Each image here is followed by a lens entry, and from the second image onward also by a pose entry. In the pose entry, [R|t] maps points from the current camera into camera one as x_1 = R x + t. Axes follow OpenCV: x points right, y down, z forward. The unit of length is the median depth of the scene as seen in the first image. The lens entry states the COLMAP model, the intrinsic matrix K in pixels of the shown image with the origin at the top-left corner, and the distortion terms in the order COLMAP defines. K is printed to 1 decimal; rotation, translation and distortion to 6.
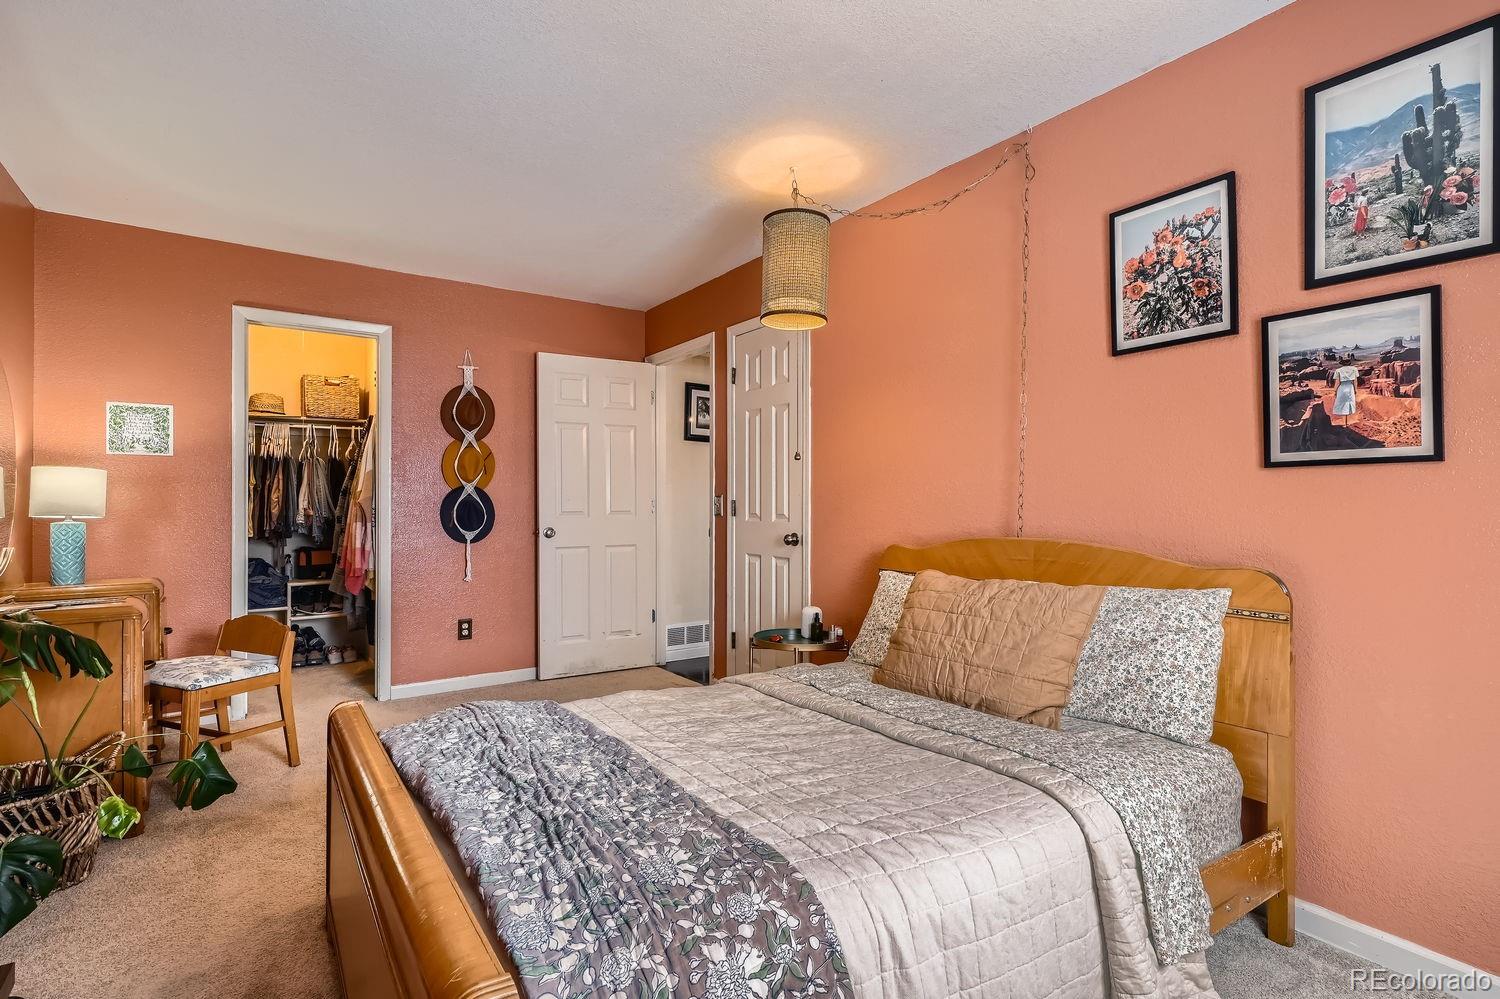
lens RADIAL K [[731.0, 0, 743.3], [0, 731.0, 502.1], [0, 0, 1]] dist [-0.004651, 0.001122]
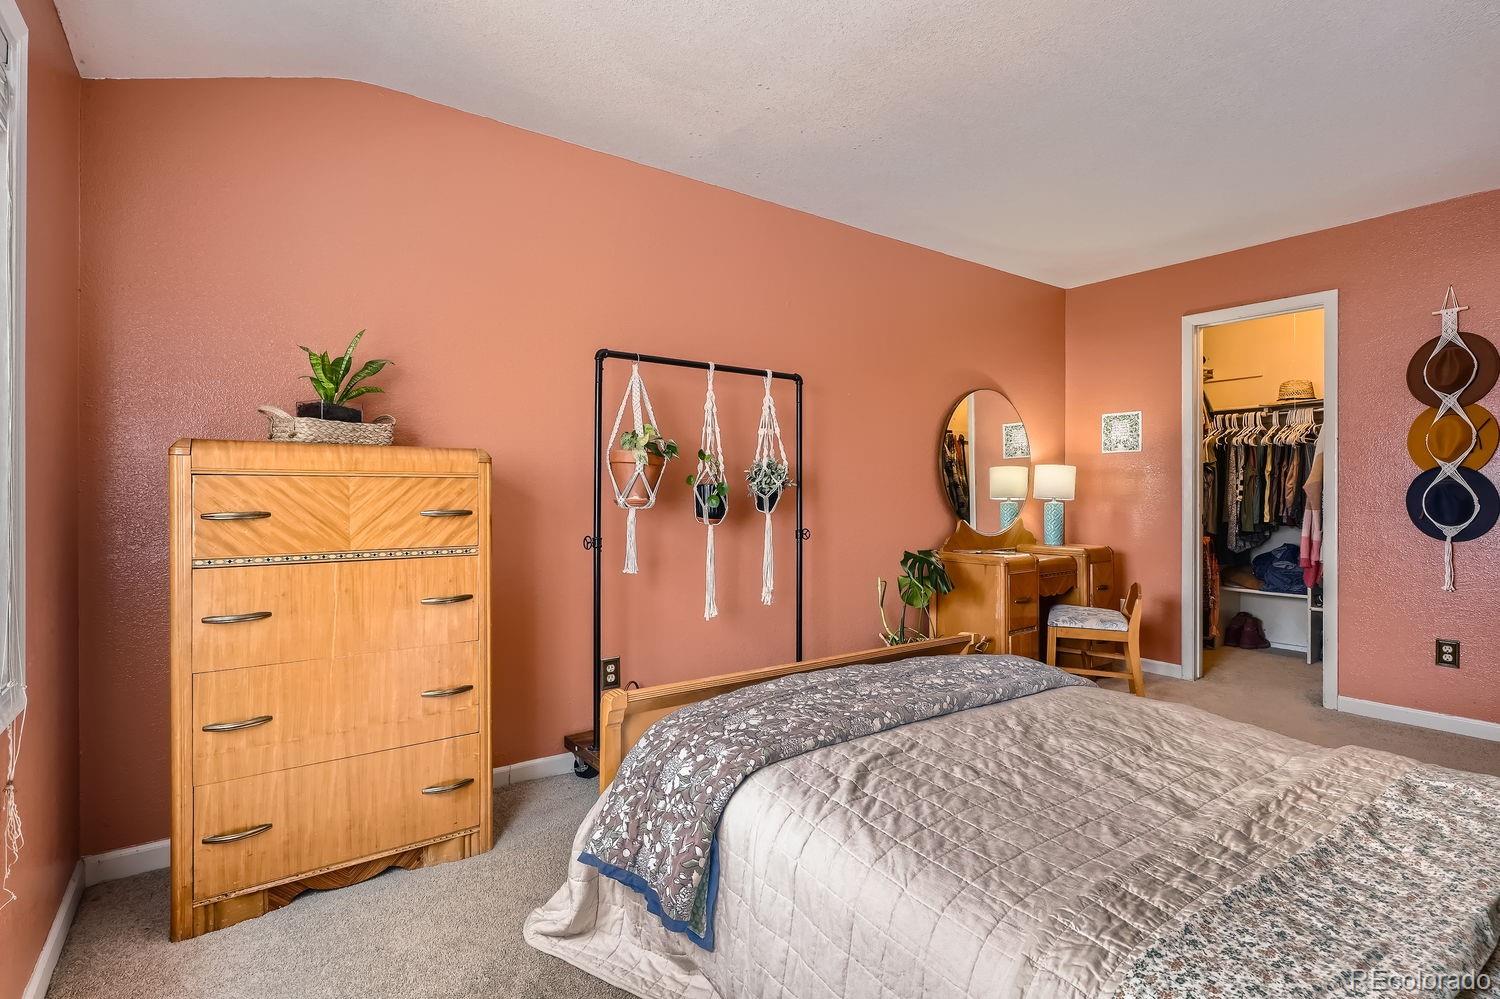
lens RADIAL K [[731.0, 0, 748.6], [0, 731.0, 500.1], [0, 0, 1]] dist [-0.004651, 0.001122]
pose [[0.016459, 0.010479, -0.999810, 0.427128], [0.001299, 0.999944, 0.010502, 0.005013], [0.999864, -0.001471, 0.016445, 0.294467]]
